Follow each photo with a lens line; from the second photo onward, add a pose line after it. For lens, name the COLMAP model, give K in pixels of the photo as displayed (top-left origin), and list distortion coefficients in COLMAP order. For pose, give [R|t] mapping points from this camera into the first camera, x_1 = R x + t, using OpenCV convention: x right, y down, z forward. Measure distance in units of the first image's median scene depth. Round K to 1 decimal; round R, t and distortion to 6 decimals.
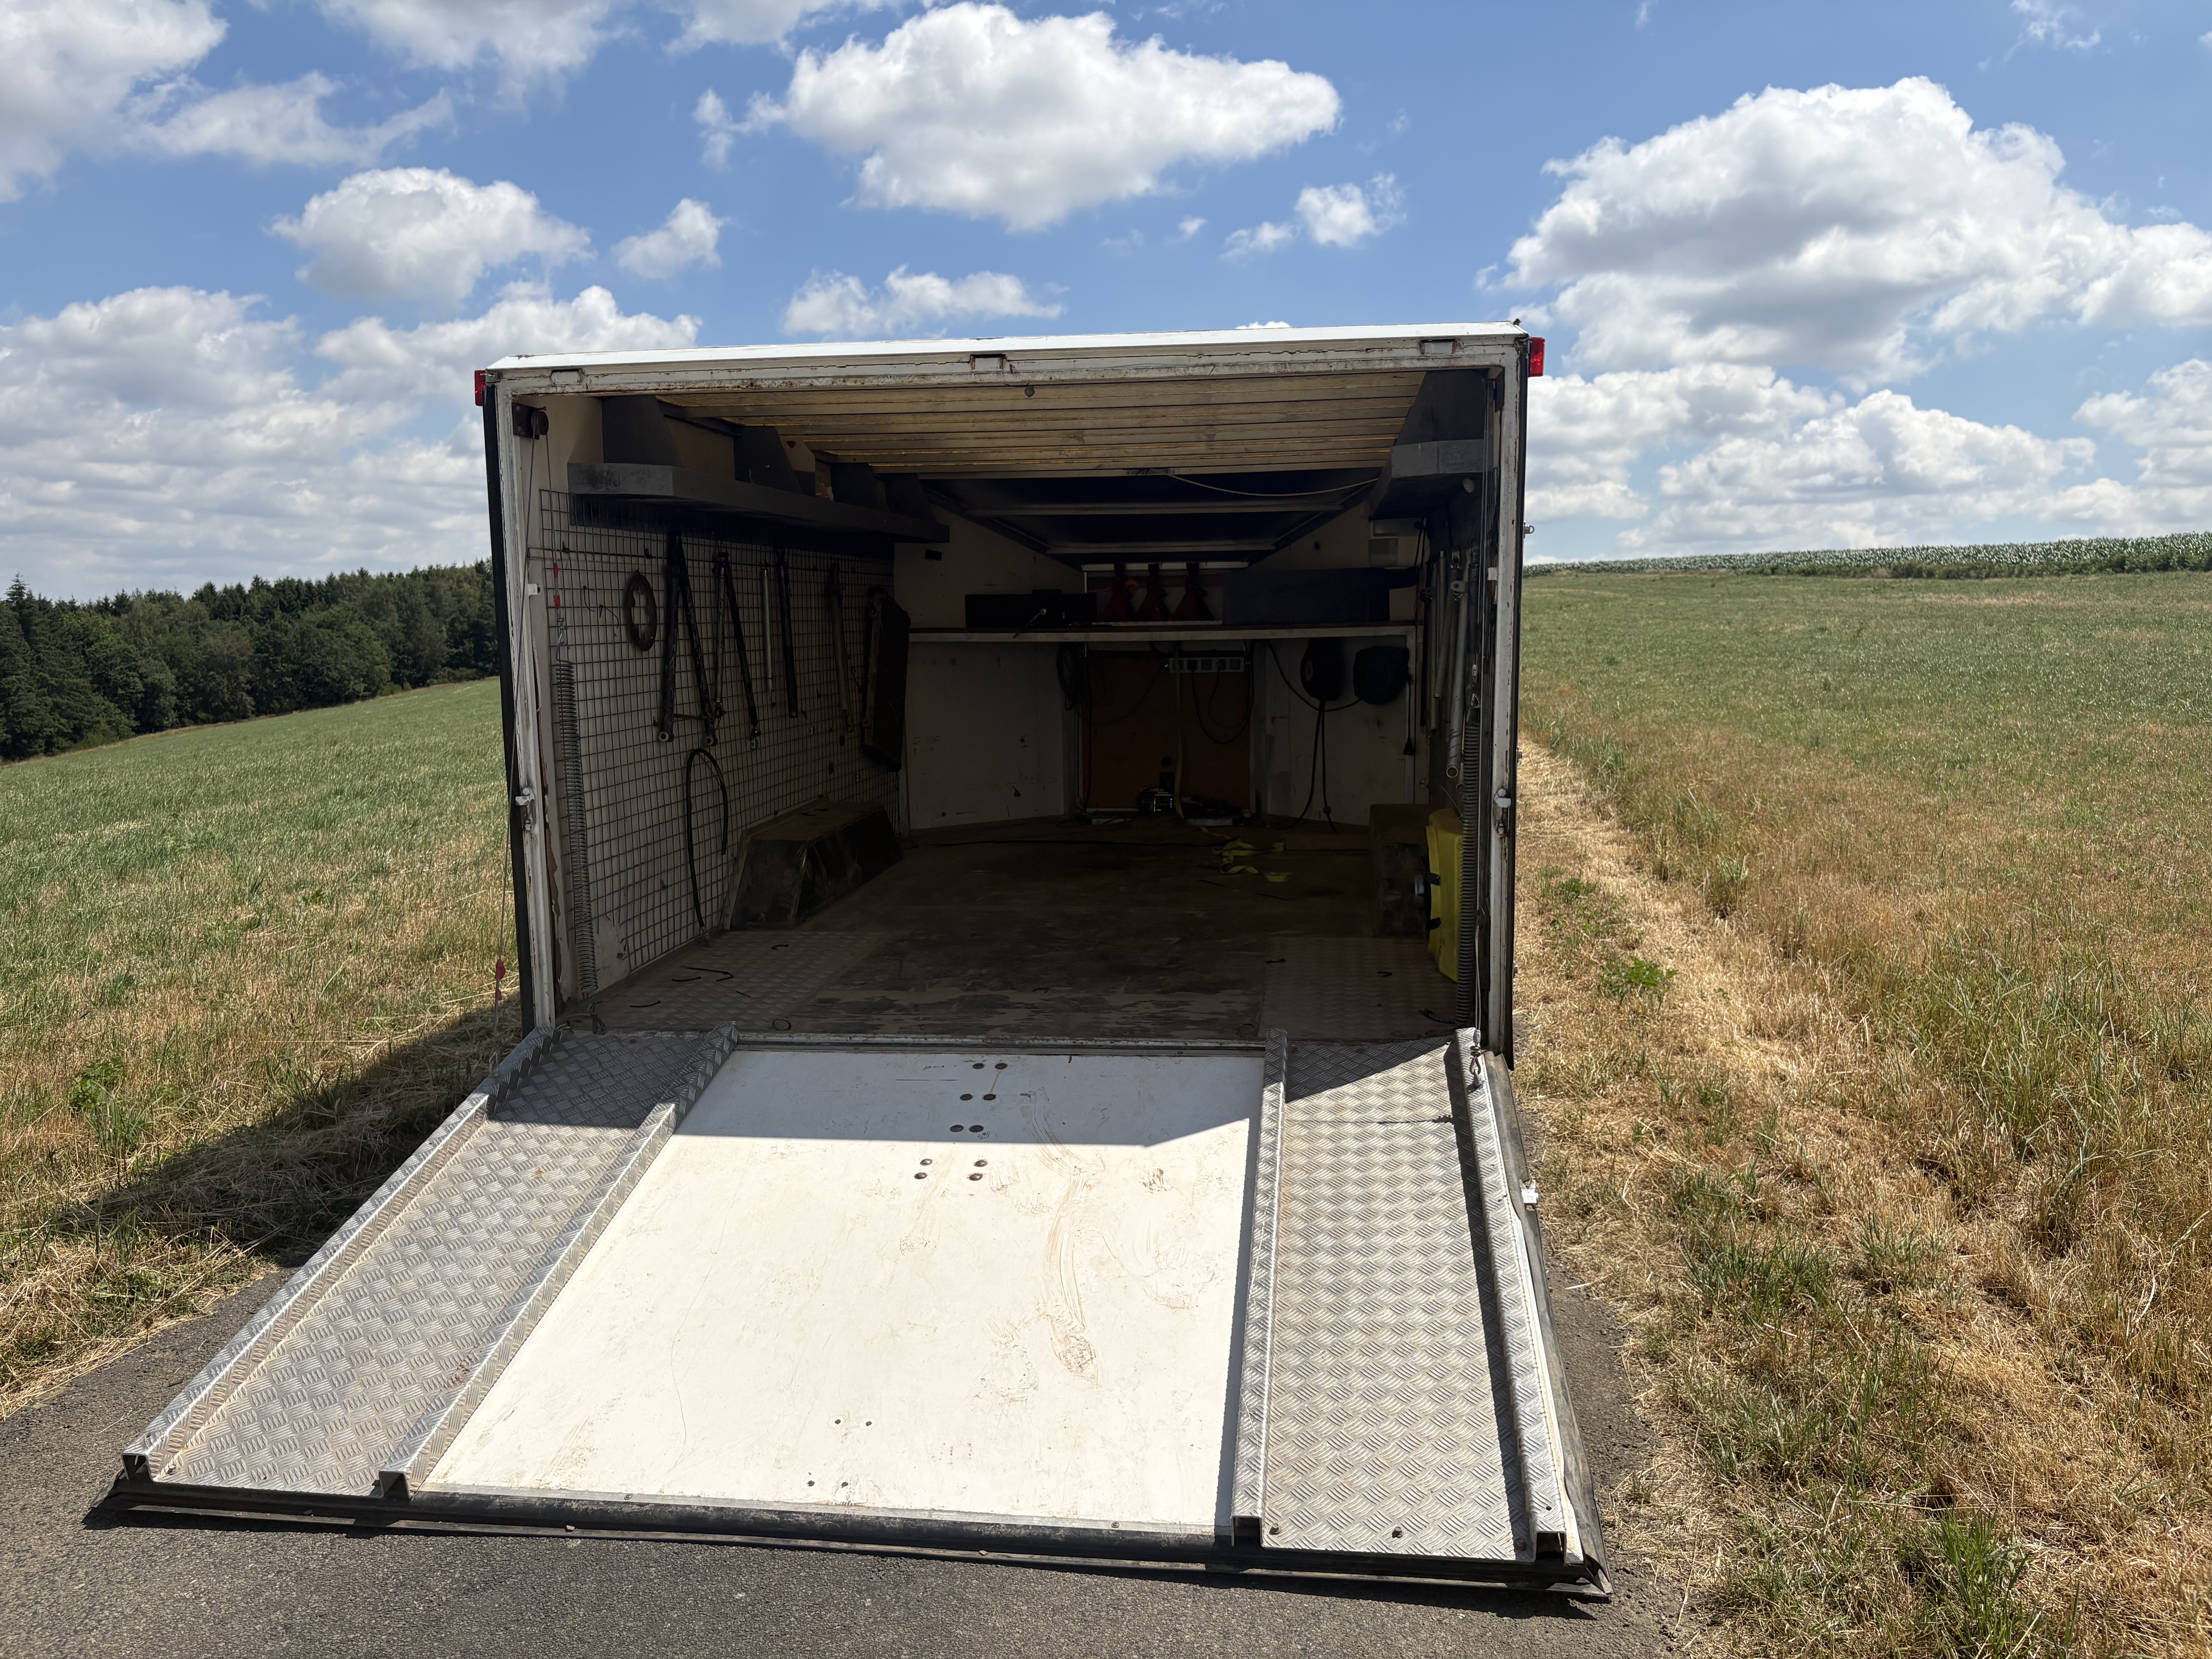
lens RADIAL K [[1702.9, 0, 1106.0], [0, 1702.9, 829.5], [0, 0, 1]] dist [0.030133, -0.000157]
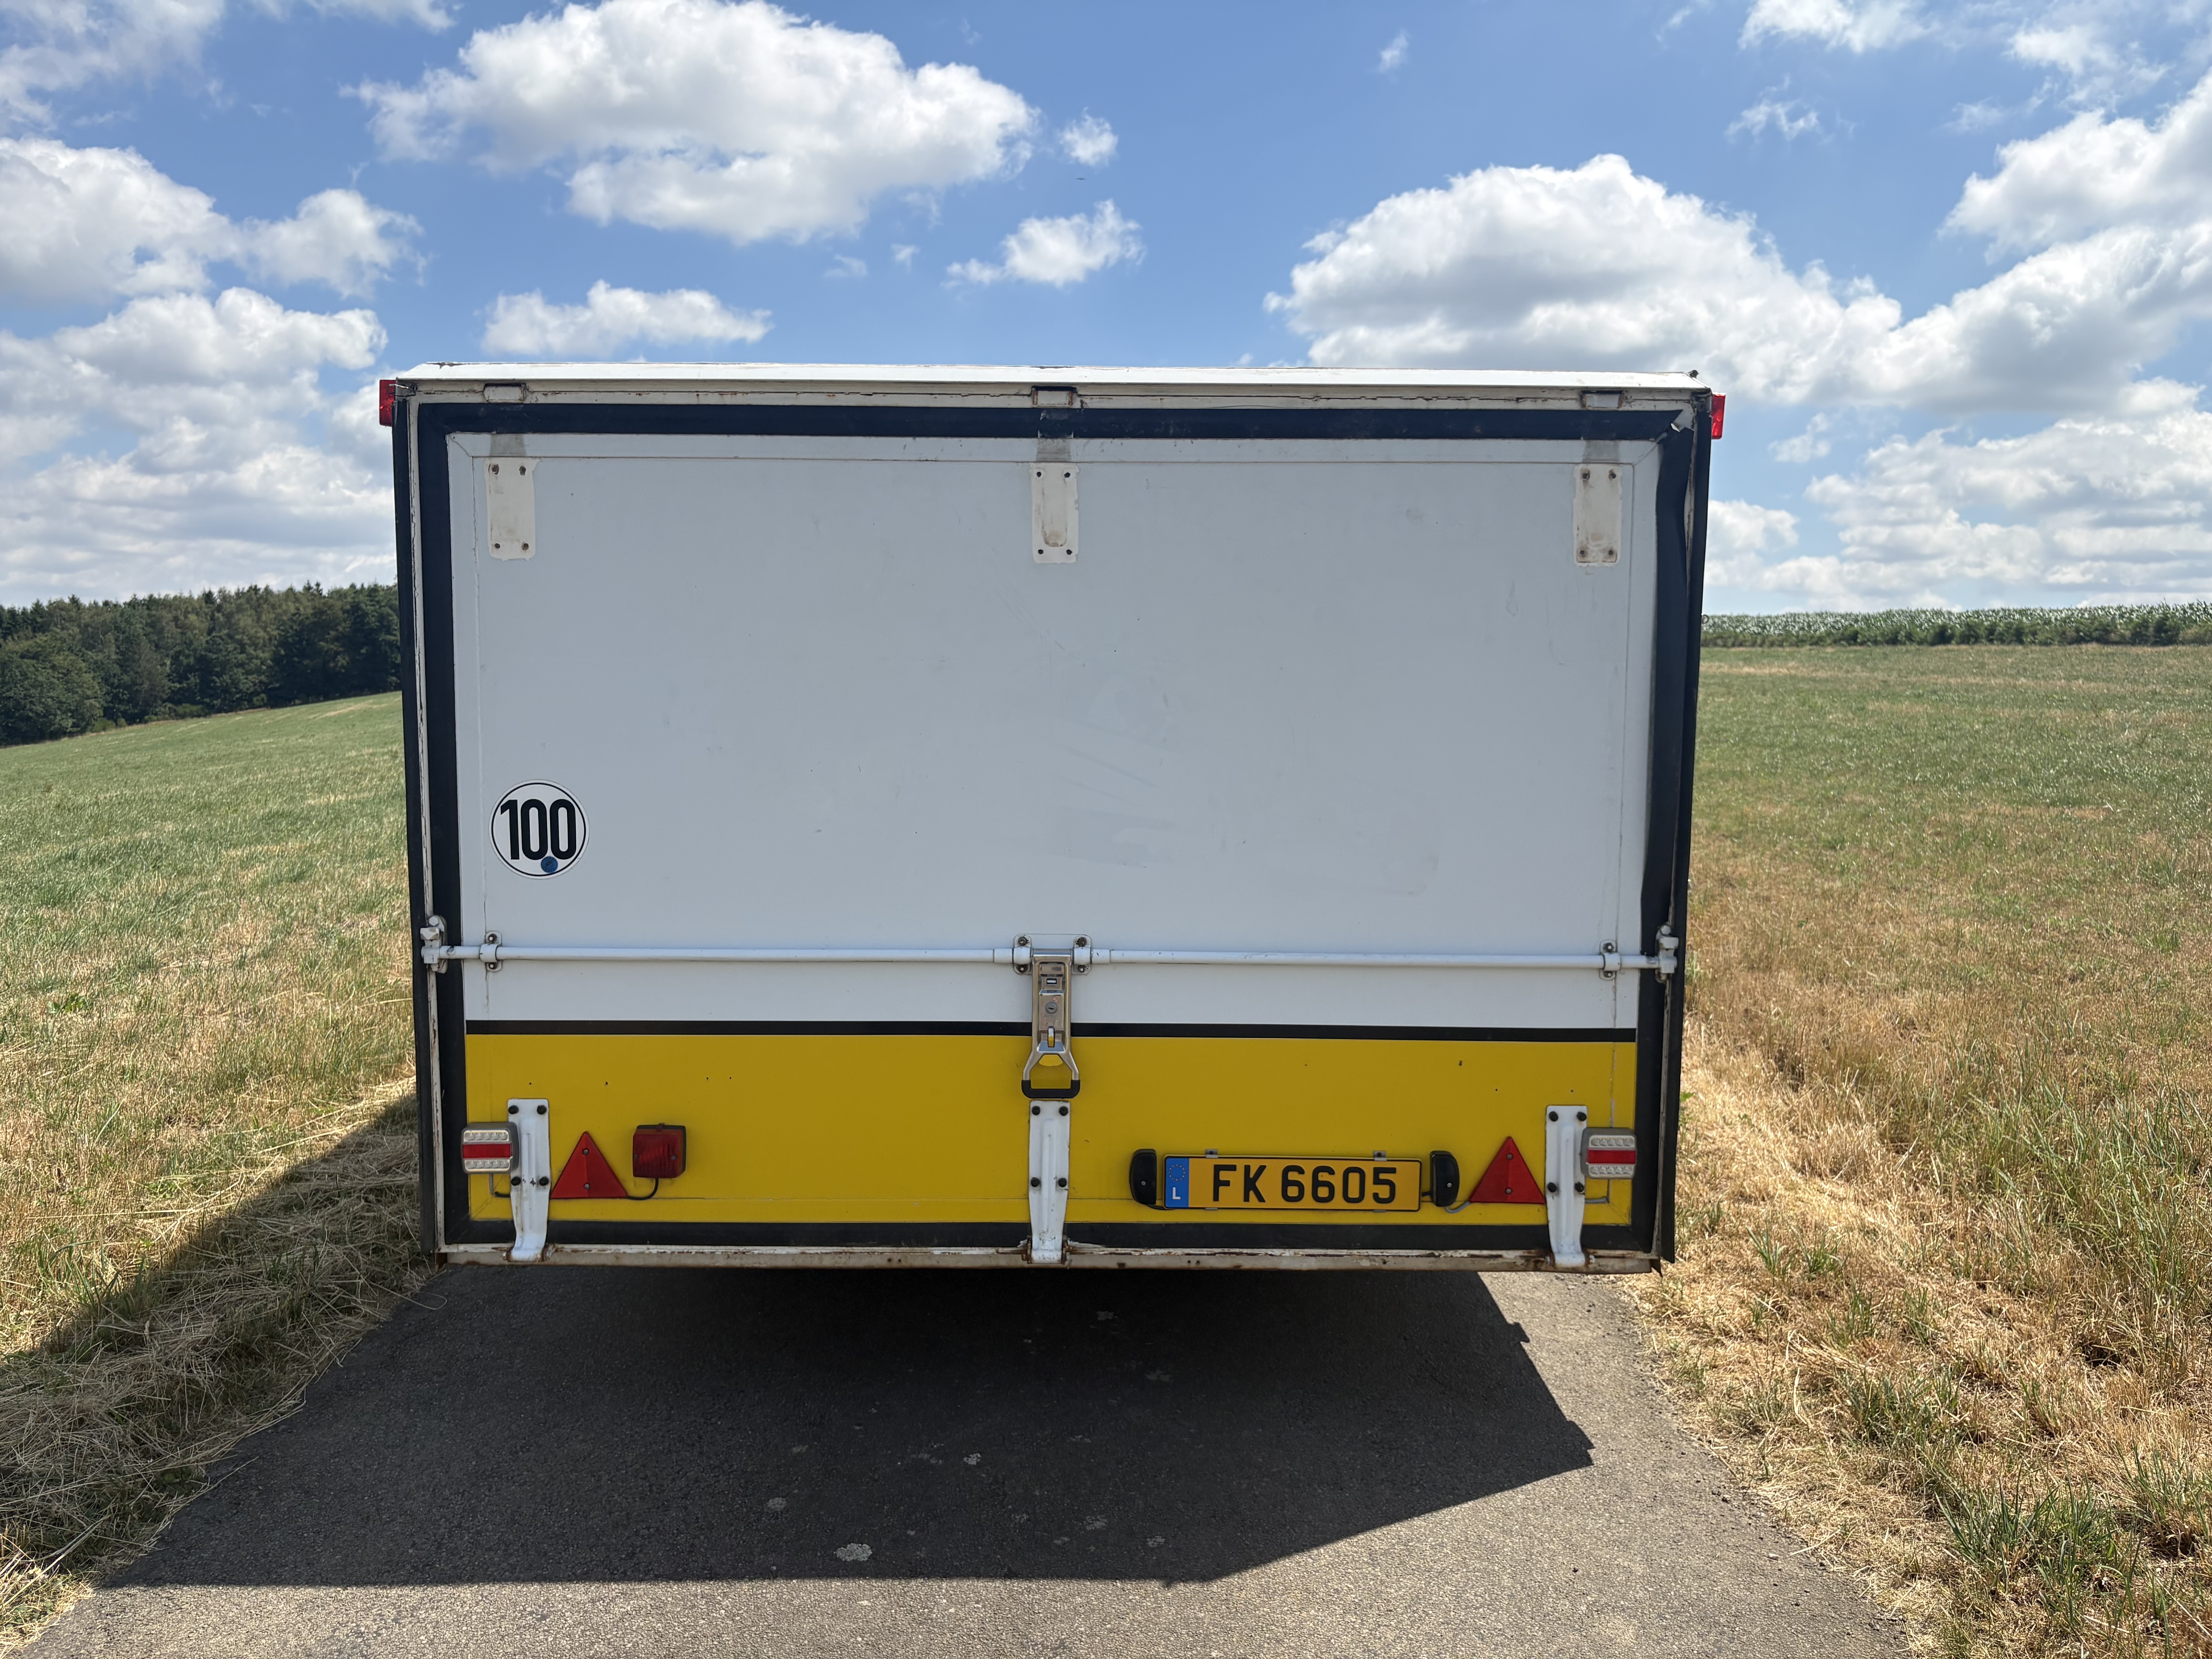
lens RADIAL K [[1702.8, 0, 1106.0], [0, 1702.8, 829.5], [0, 0, 1]] dist [0.065585, -0.075818]
pose [[0.991280, 0.007719, 0.131550, -0.094978], [-0.003908, 0.999566, -0.029204, -0.029048], [-0.131718, 0.028435, 0.990879, 0.128302]]
